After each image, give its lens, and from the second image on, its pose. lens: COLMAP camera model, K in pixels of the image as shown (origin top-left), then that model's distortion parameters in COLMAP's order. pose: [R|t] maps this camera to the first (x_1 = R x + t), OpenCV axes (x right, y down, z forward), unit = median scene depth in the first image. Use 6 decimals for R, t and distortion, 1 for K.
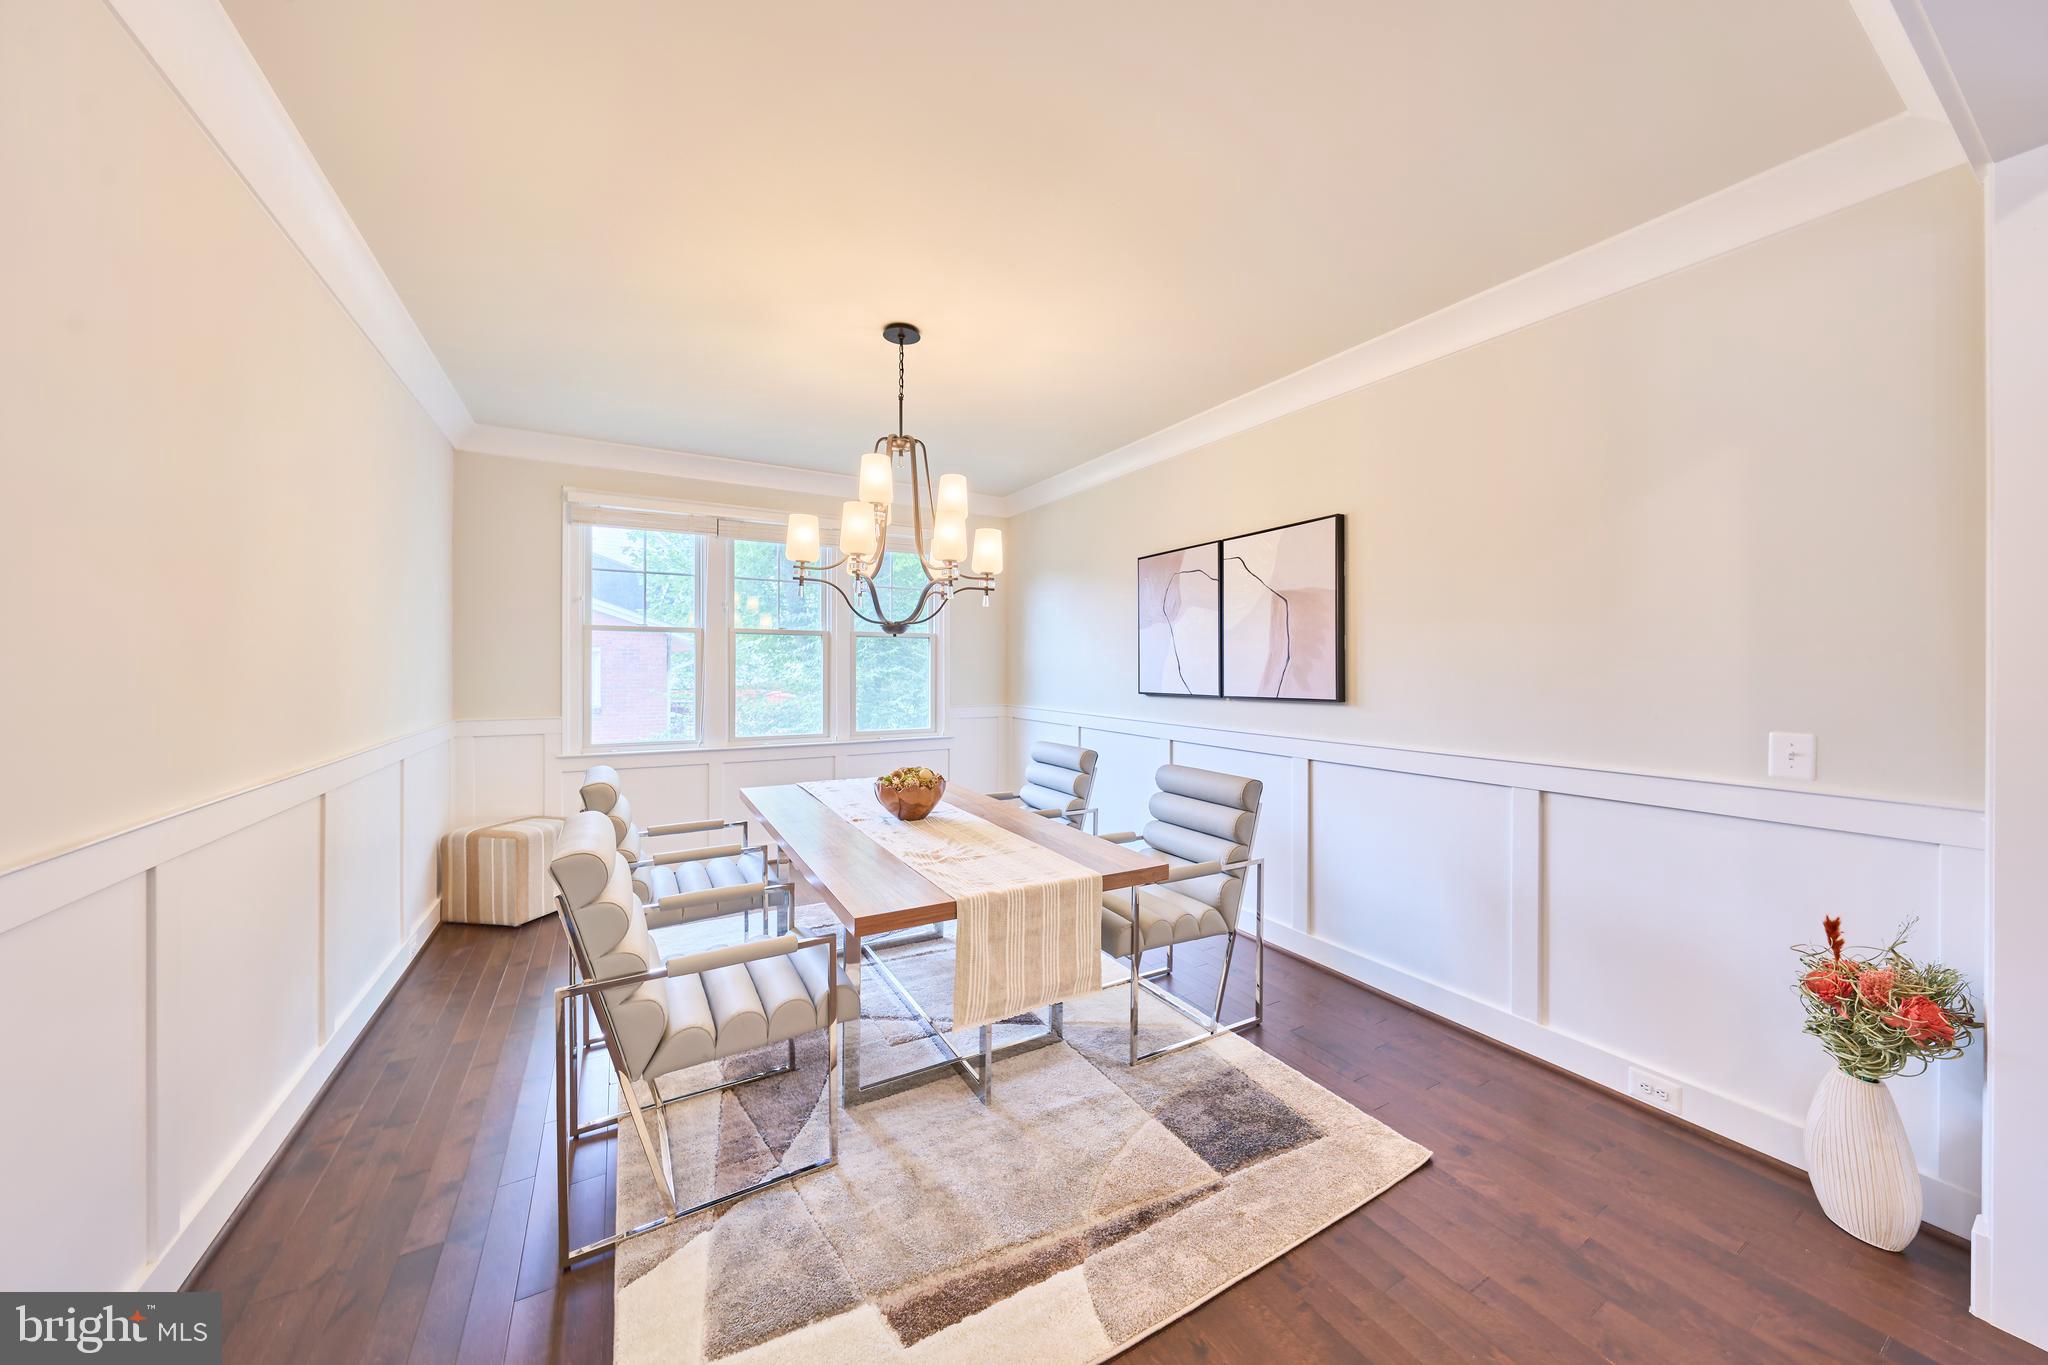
lens RADIAL K [[715.3, 0, 1026.1], [0, 715.3, 671.9], [0, 0, 1]] dist [-0.002804, -0.000036]
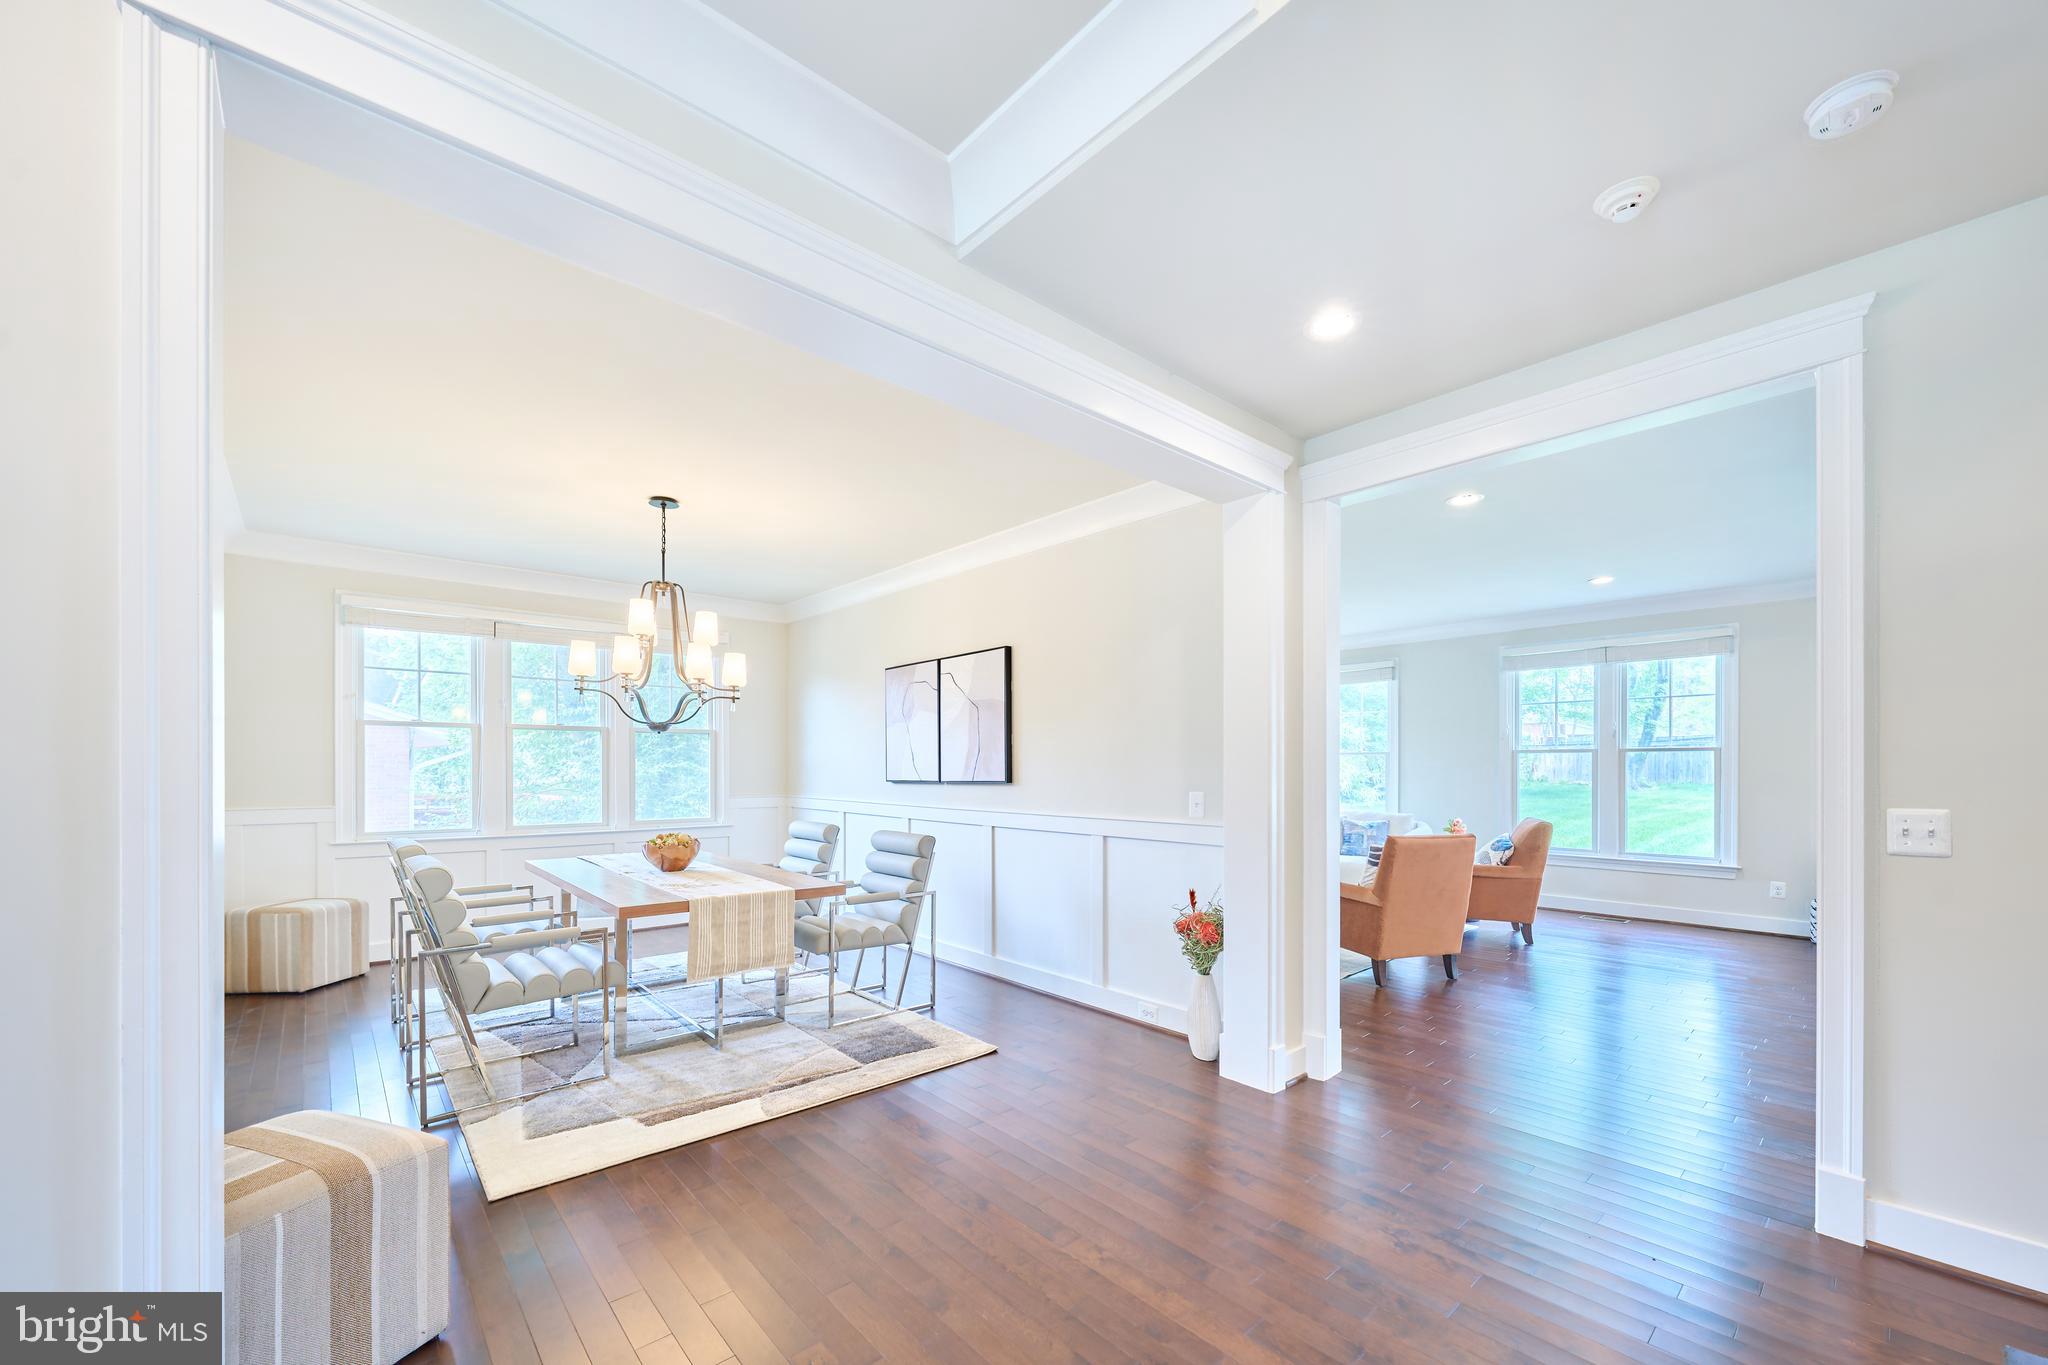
lens RADIAL K [[806.7, 0, 1023.8], [0, 806.7, 771.0], [0, 0, 1]] dist [-0.001192, -0.000004]
pose [[0.979678, -0.003514, 0.200546, 0.179279], [0.003772, 0.999992, -0.000902, 0.023629], [-0.200541, 0.001640, 0.979684, -0.597154]]
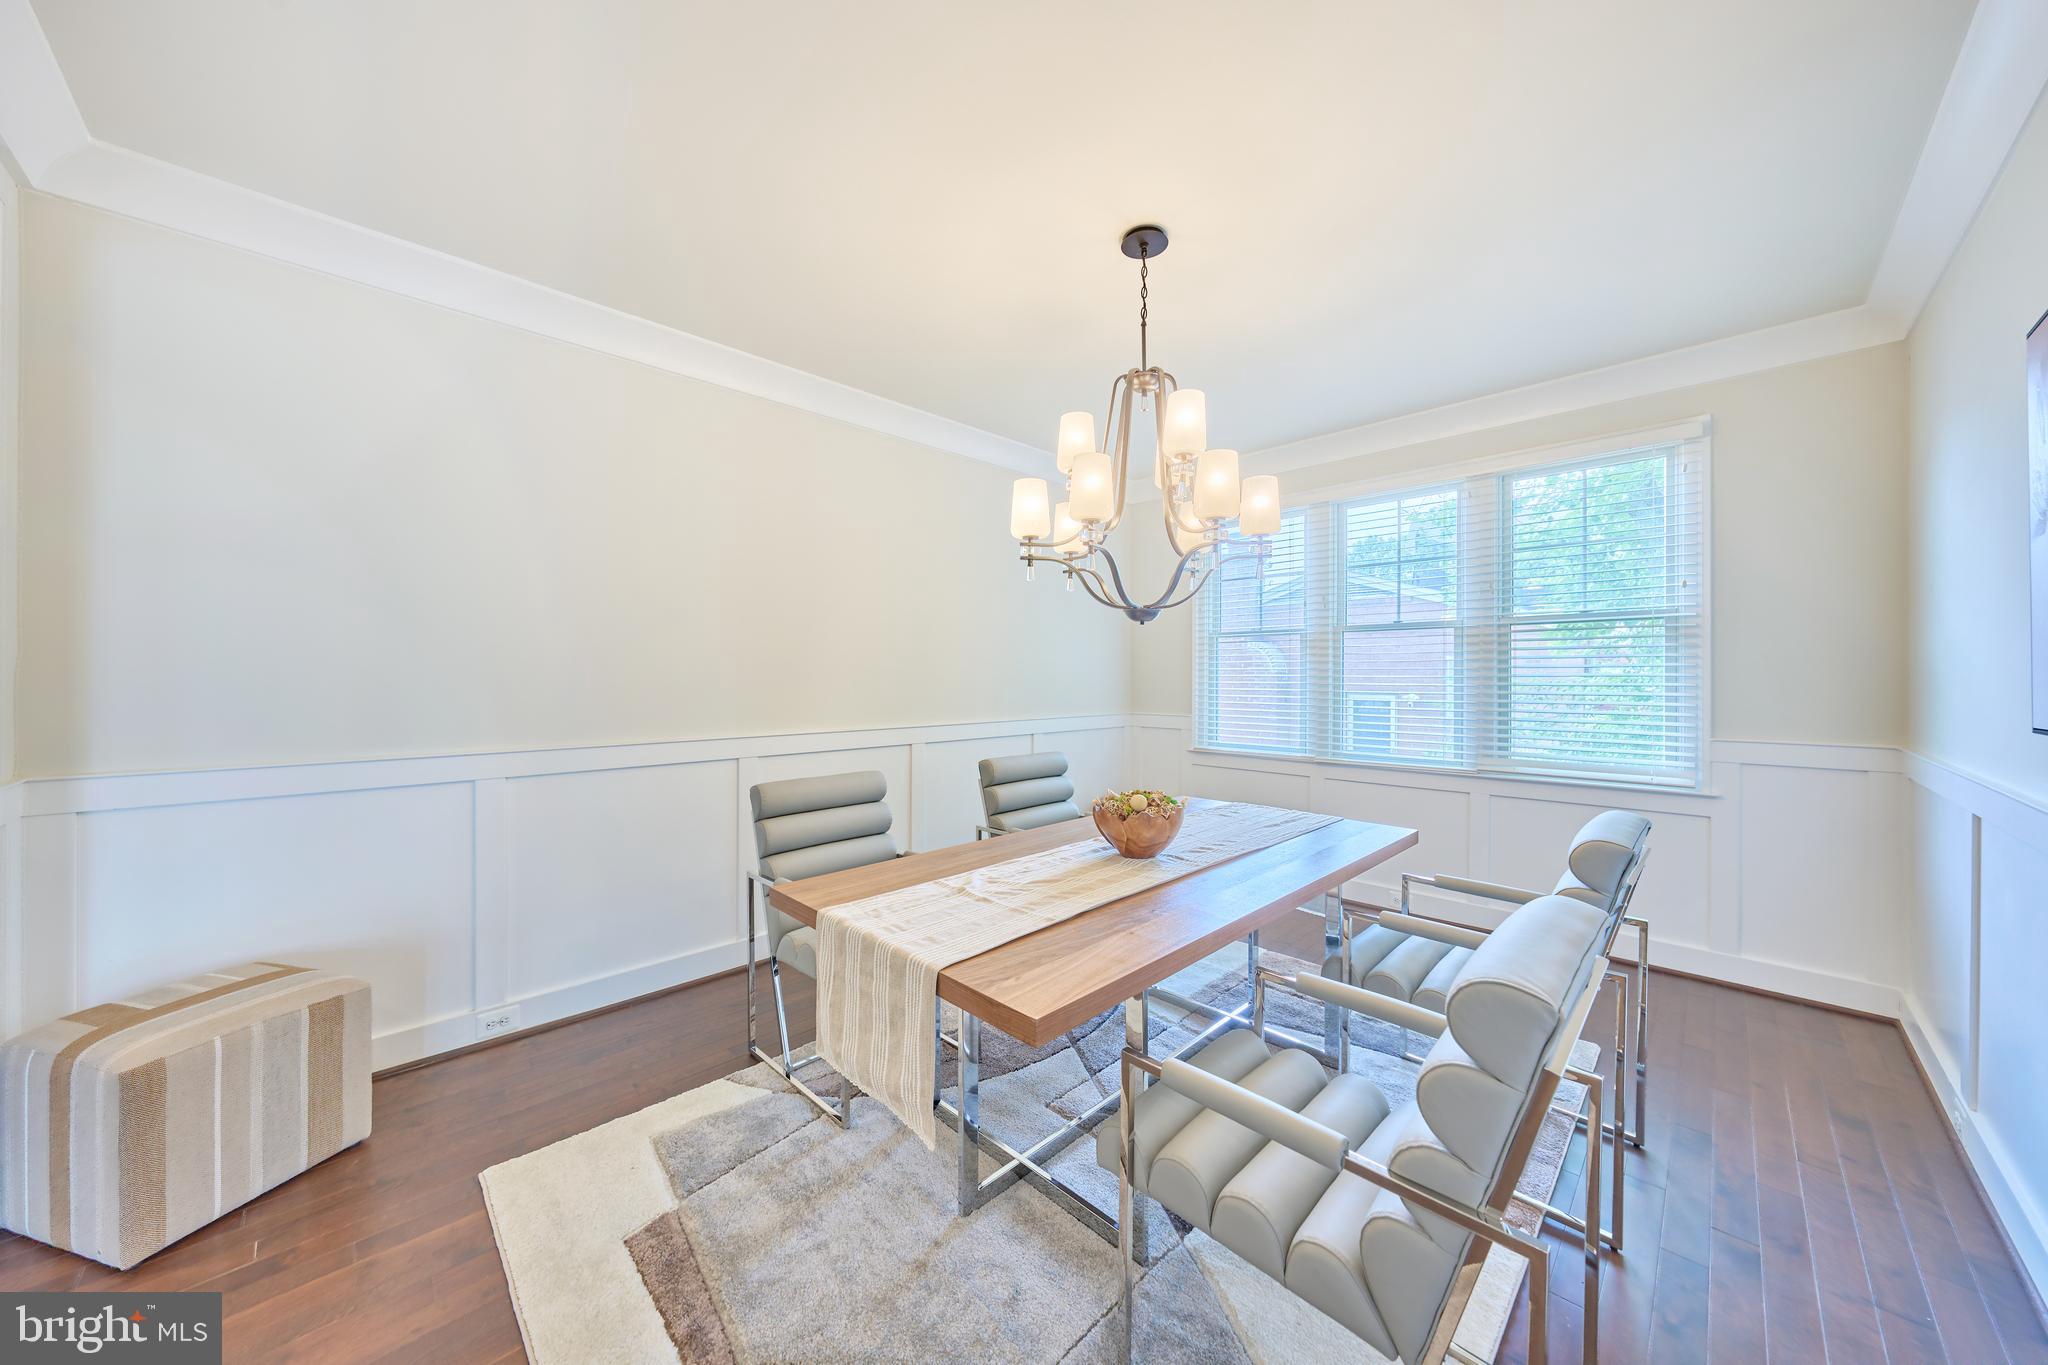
lens RADIAL K [[715.3, 0, 1026.1], [0, 715.3, 671.9], [0, 0, 1]] dist [-0.002804, -0.000036]
pose [[0.250097, 0.000608, -0.968221, 0.570833], [-0.004214, 0.999991, -0.000461, 0.005368], [0.968212, 0.004196, 0.250097, 0.676484]]
